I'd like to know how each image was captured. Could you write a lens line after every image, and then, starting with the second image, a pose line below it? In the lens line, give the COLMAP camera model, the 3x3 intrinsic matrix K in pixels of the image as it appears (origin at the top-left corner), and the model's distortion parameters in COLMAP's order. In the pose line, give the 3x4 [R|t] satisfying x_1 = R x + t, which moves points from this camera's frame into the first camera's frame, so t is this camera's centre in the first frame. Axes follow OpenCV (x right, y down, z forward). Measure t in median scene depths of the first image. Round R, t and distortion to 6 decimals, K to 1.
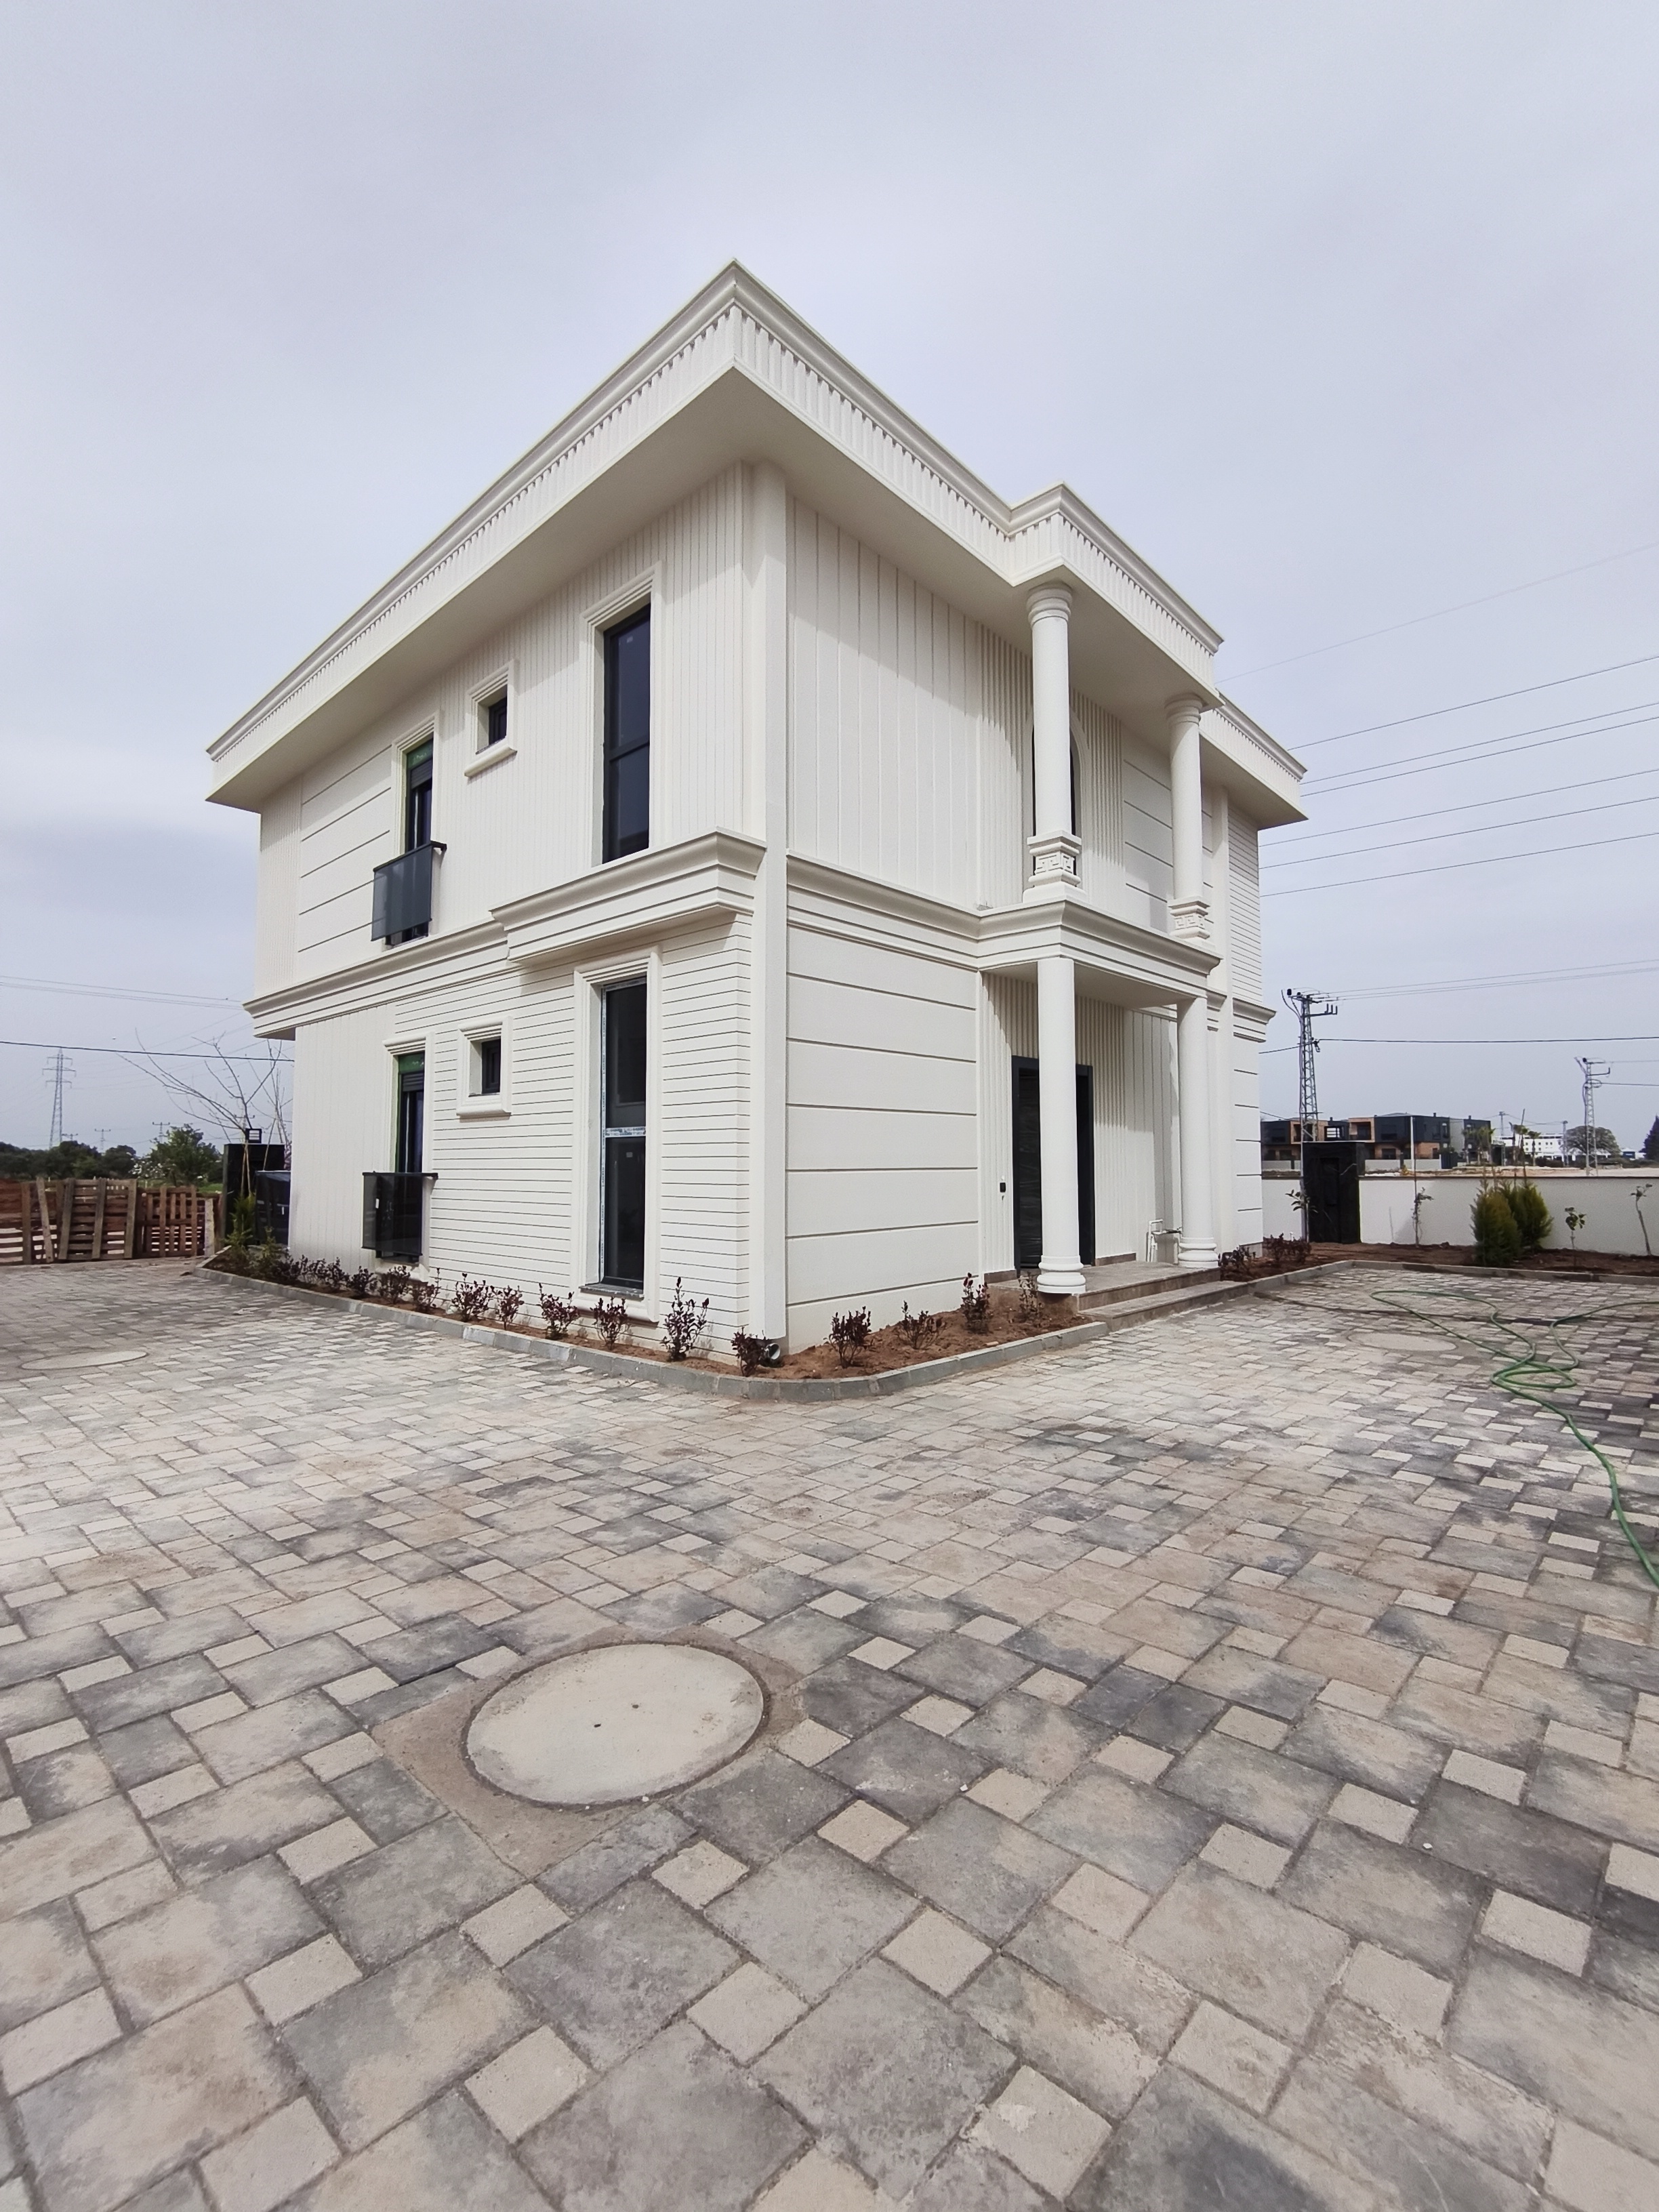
lens RADIAL K [[989.8, 0, 837.8], [0, 989.8, 1110.2], [0, 0, 1]] dist [-0.000599, -0.000449]
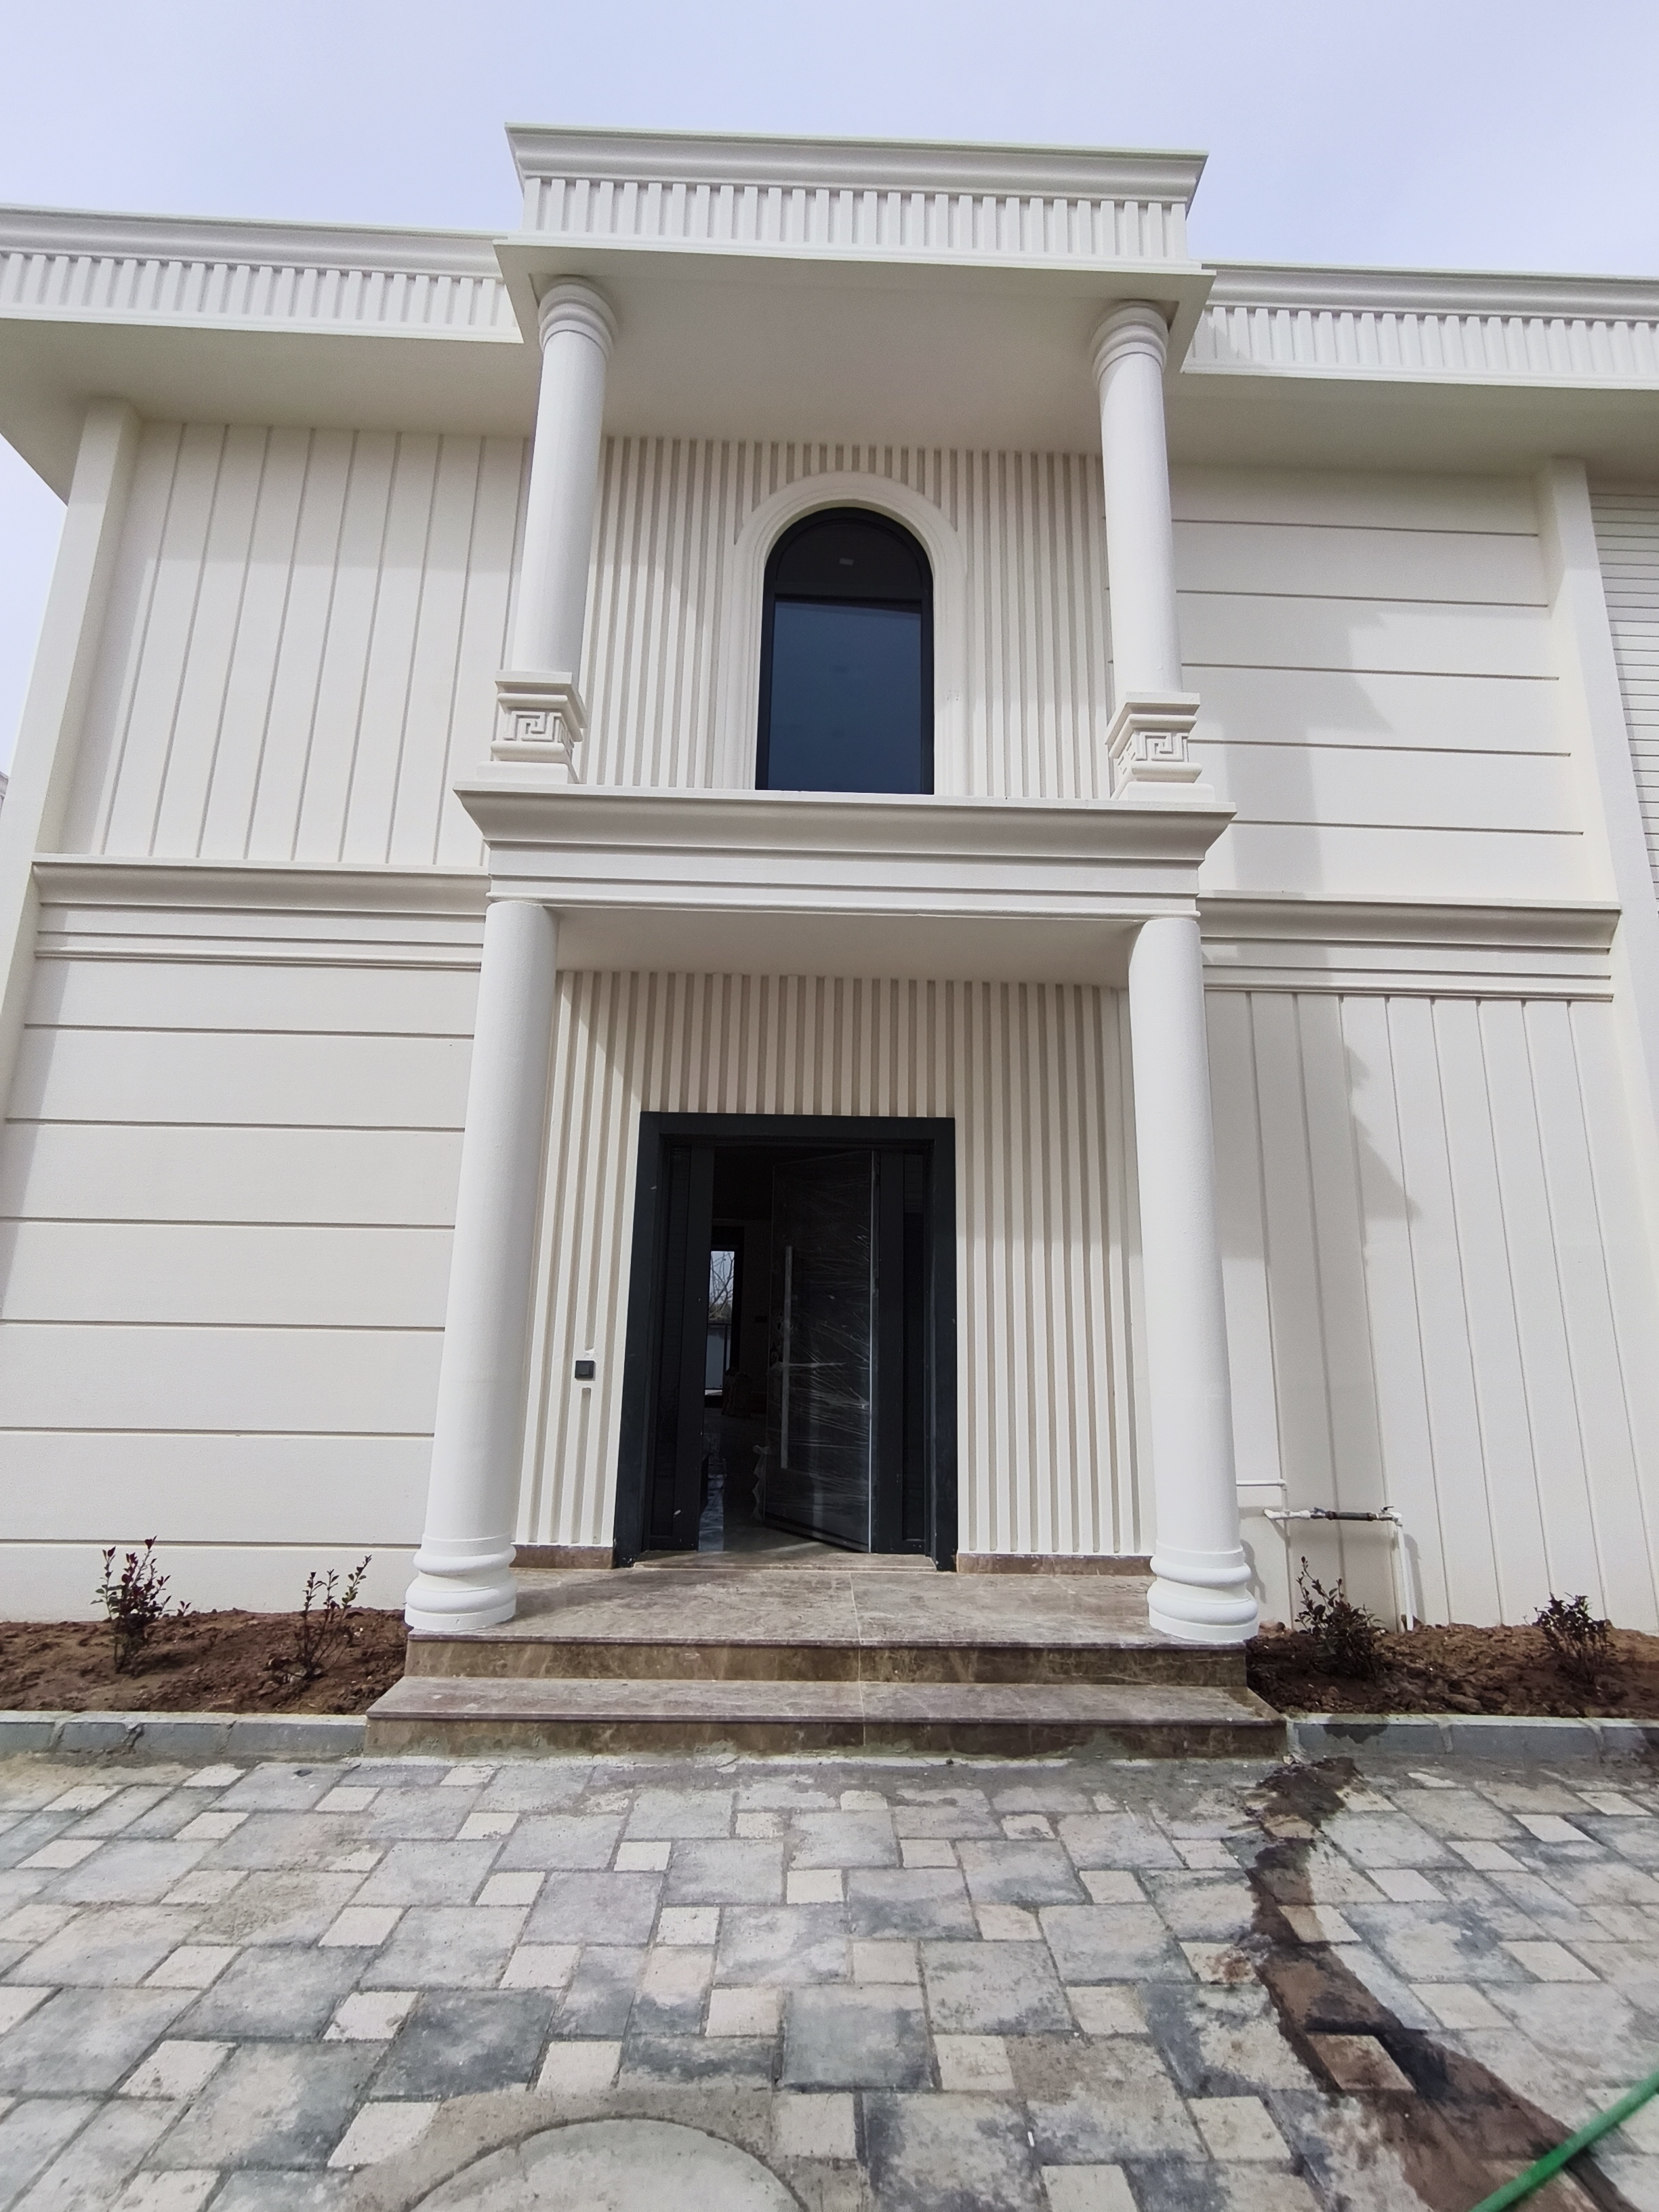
lens RADIAL K [[1021.0, 0, 837.8], [0, 1021.0, 1083.5], [0, 0, 1]] dist [0.017710, -0.000050]
pose [[0.701061, -0.149307, -0.697296, 0.550934], [0.021068, 0.981745, -0.189032, 0.030512], [0.712790, 0.117832, 0.691408, 0.609492]]
